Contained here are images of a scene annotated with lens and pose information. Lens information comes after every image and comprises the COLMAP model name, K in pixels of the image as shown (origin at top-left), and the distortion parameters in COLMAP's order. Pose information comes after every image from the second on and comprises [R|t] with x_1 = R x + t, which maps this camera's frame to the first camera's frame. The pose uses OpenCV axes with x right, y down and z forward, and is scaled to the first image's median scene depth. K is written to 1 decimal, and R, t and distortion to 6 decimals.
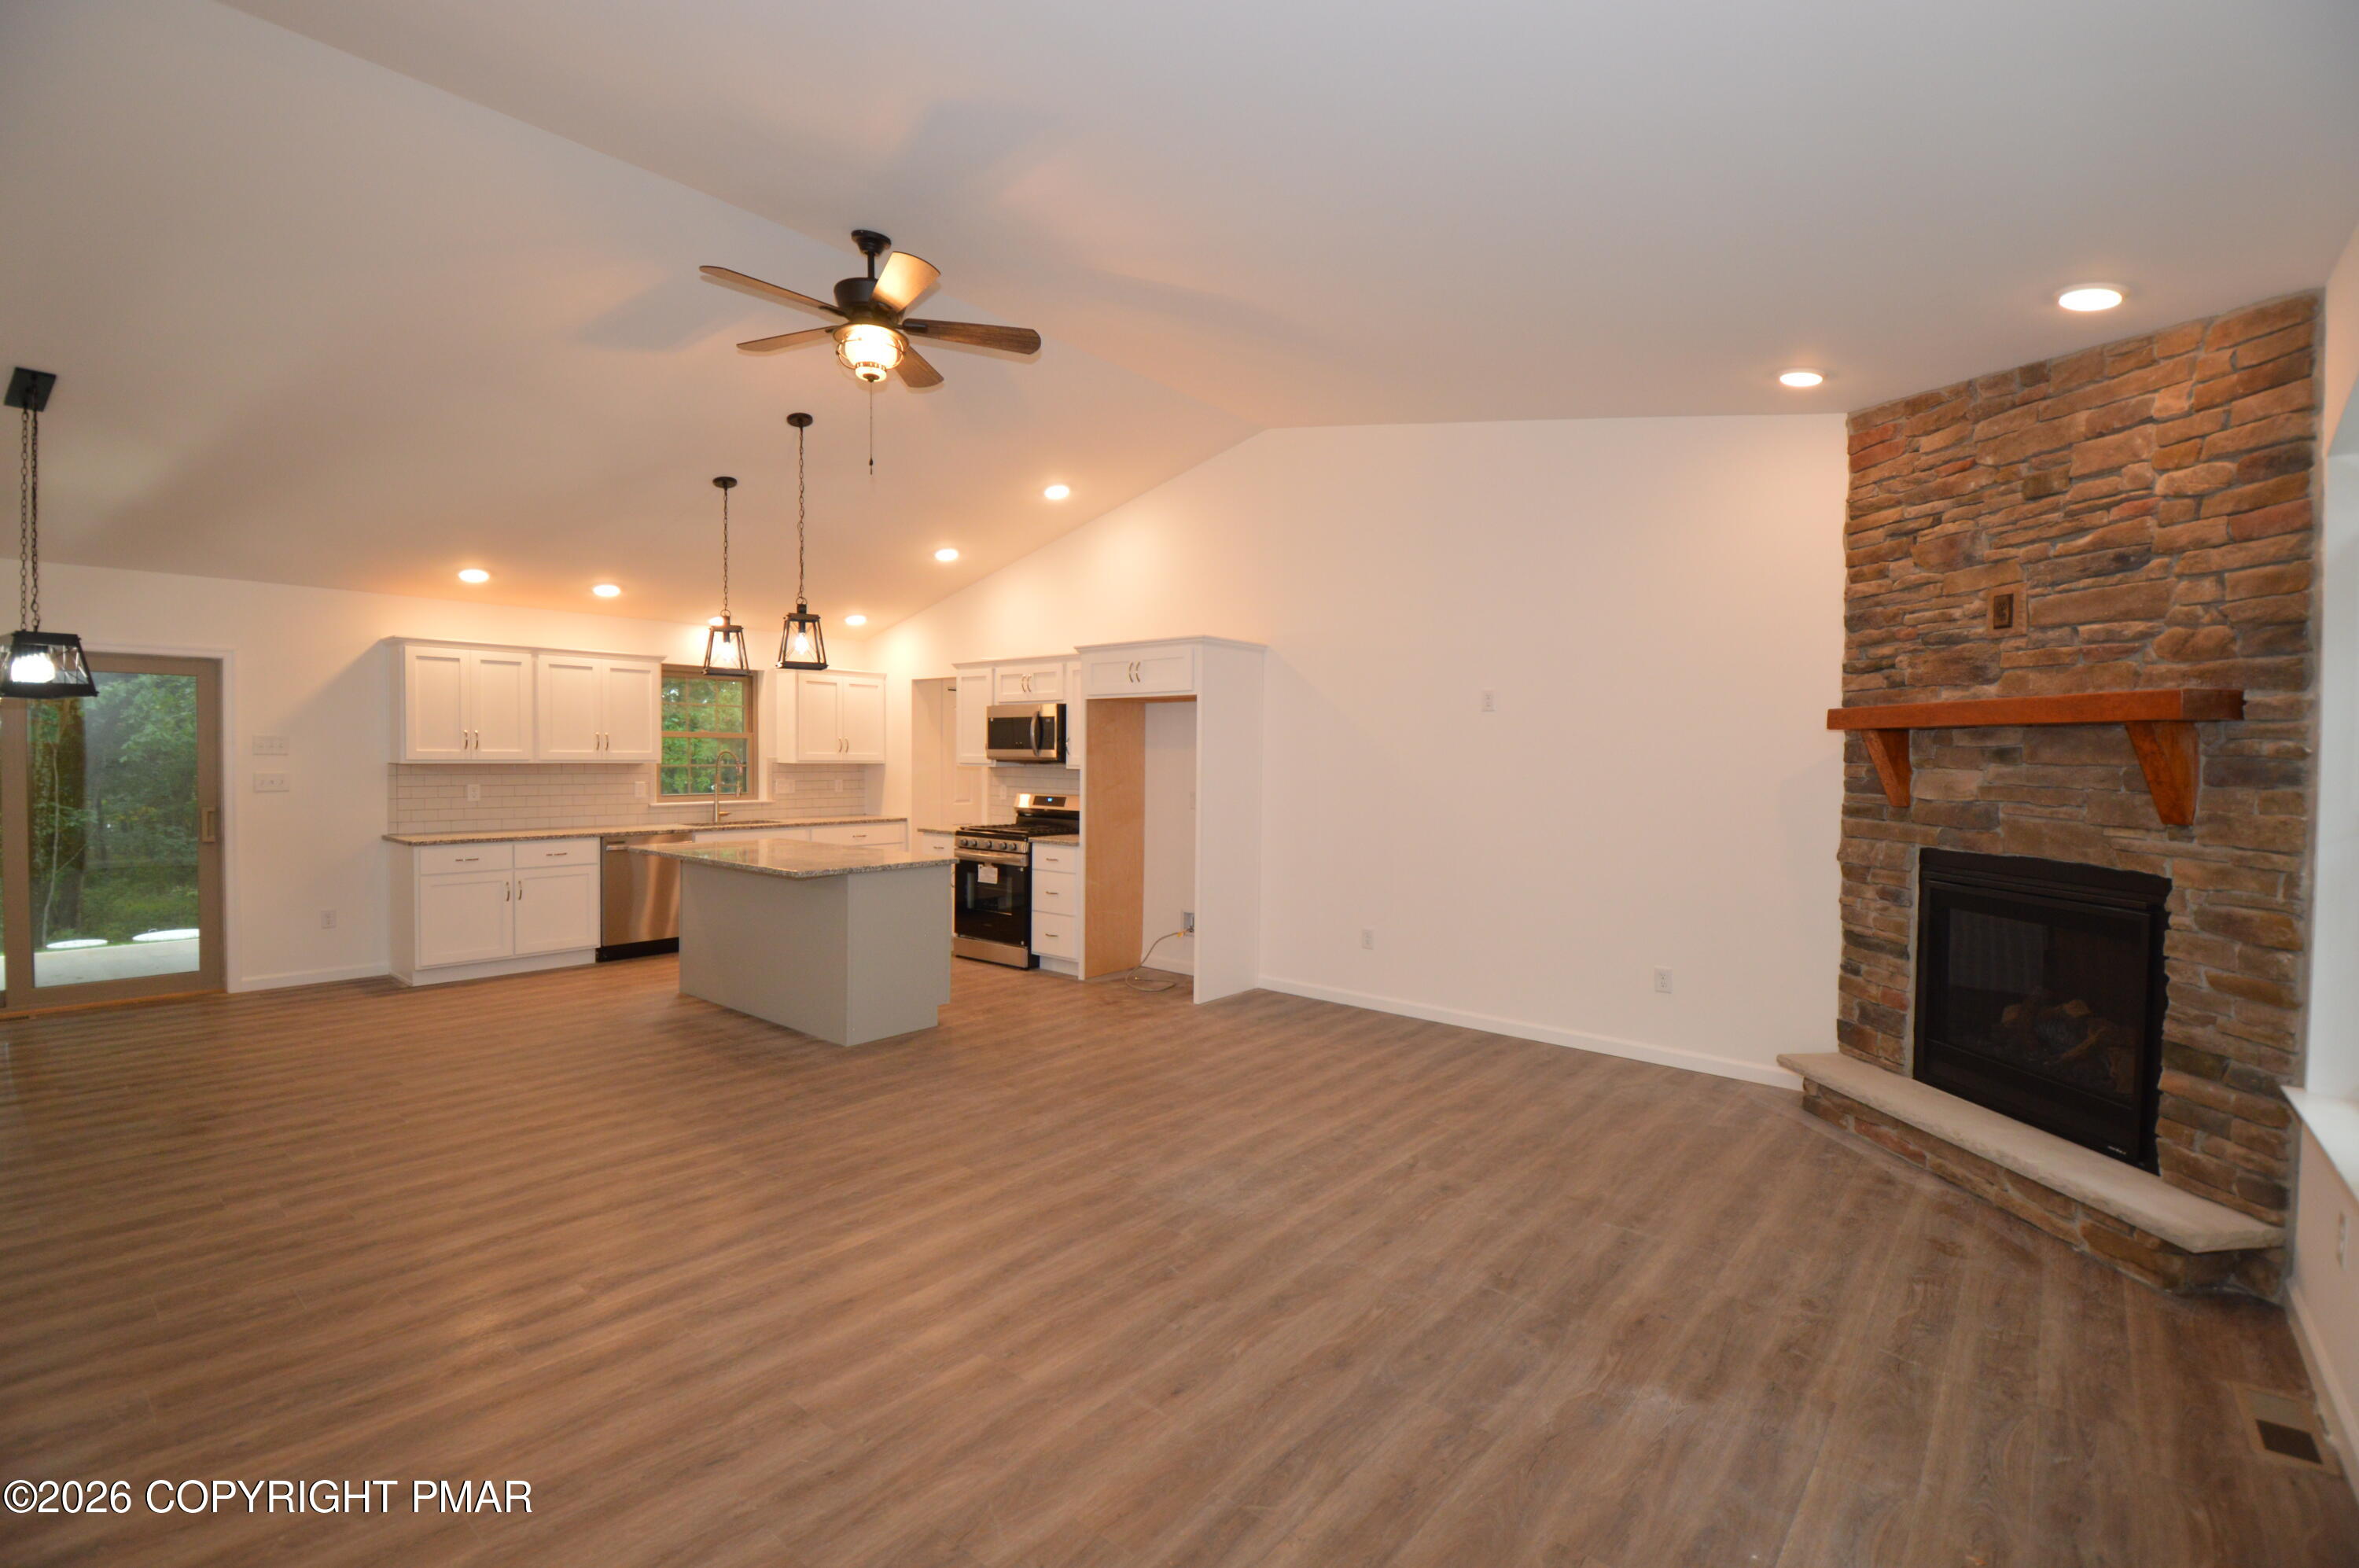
lens RADIAL K [[1048.5, 0, 1188.7], [0, 1048.5, 779.2], [0, 0, 1]] dist [0.010238, -0.022014]
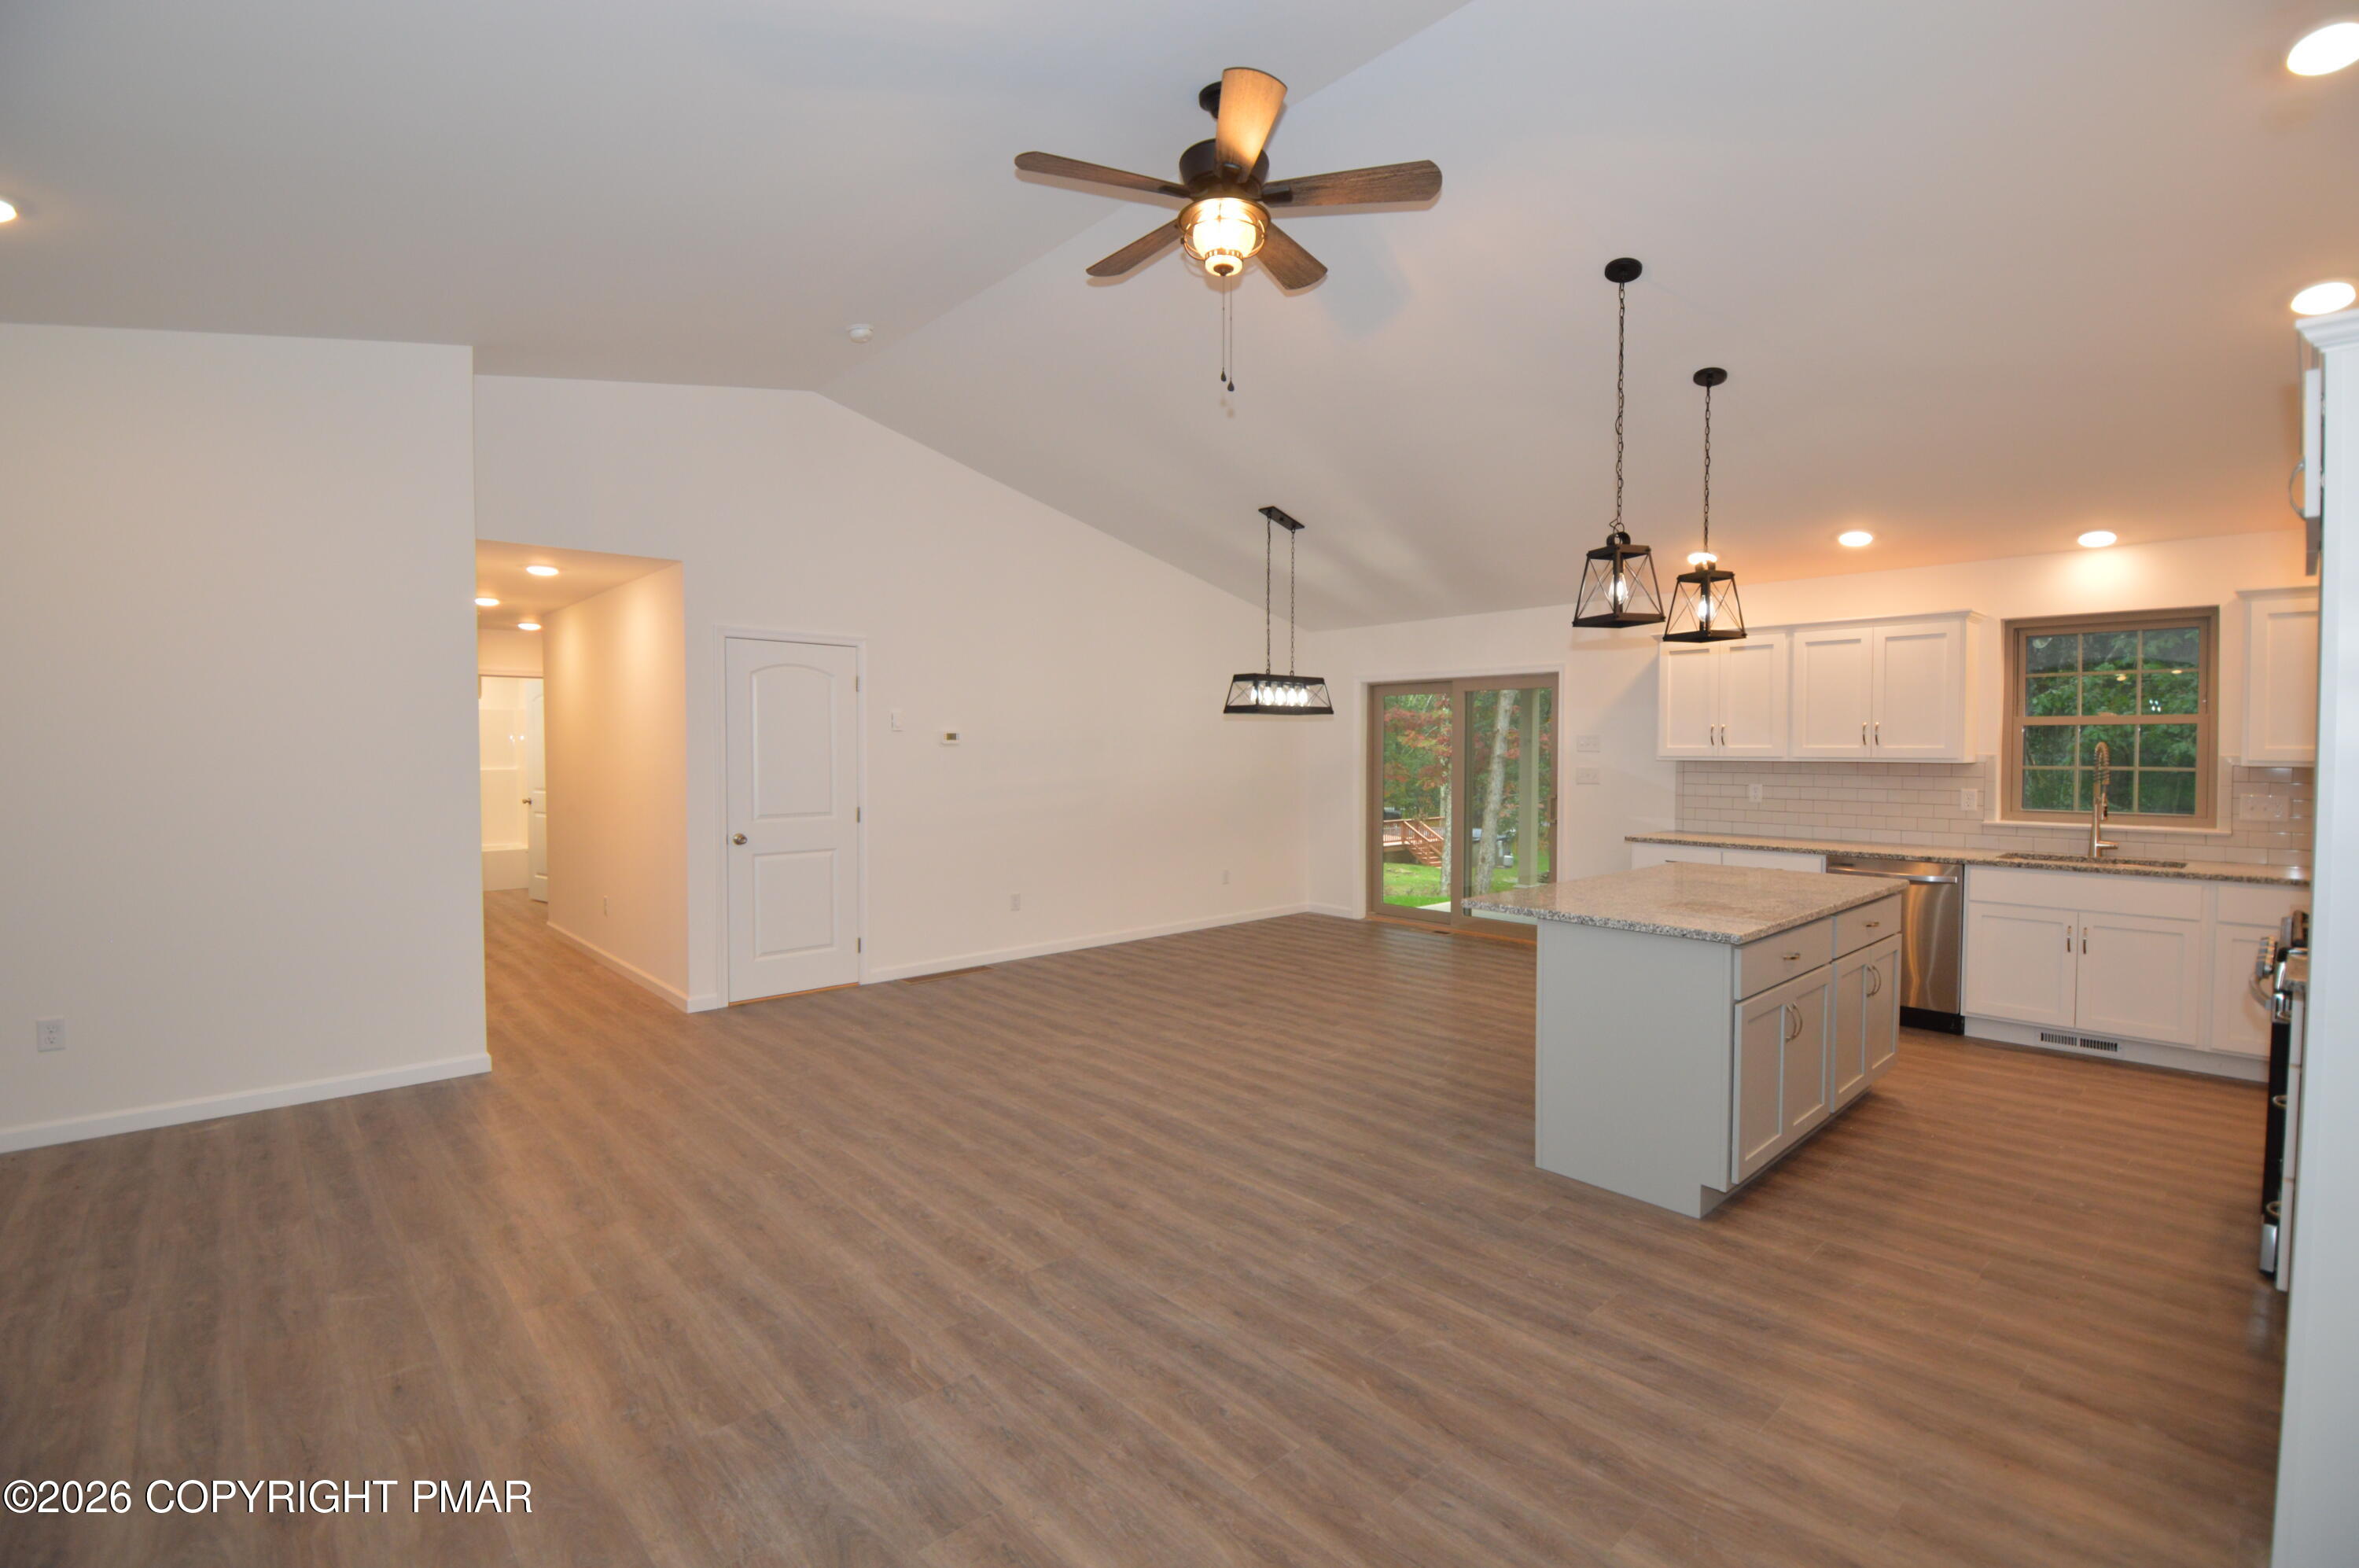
lens RADIAL K [[1048.5, 0, 1185.9], [0, 1048.5, 782.7], [0, 0, 1]] dist [0.010238, -0.022014]
pose [[-0.127044, 0.027532, -0.991515, 0.473163], [-0.025141, 0.999204, 0.030967, -0.019406], [0.991578, 0.028862, -0.126250, 1.030632]]
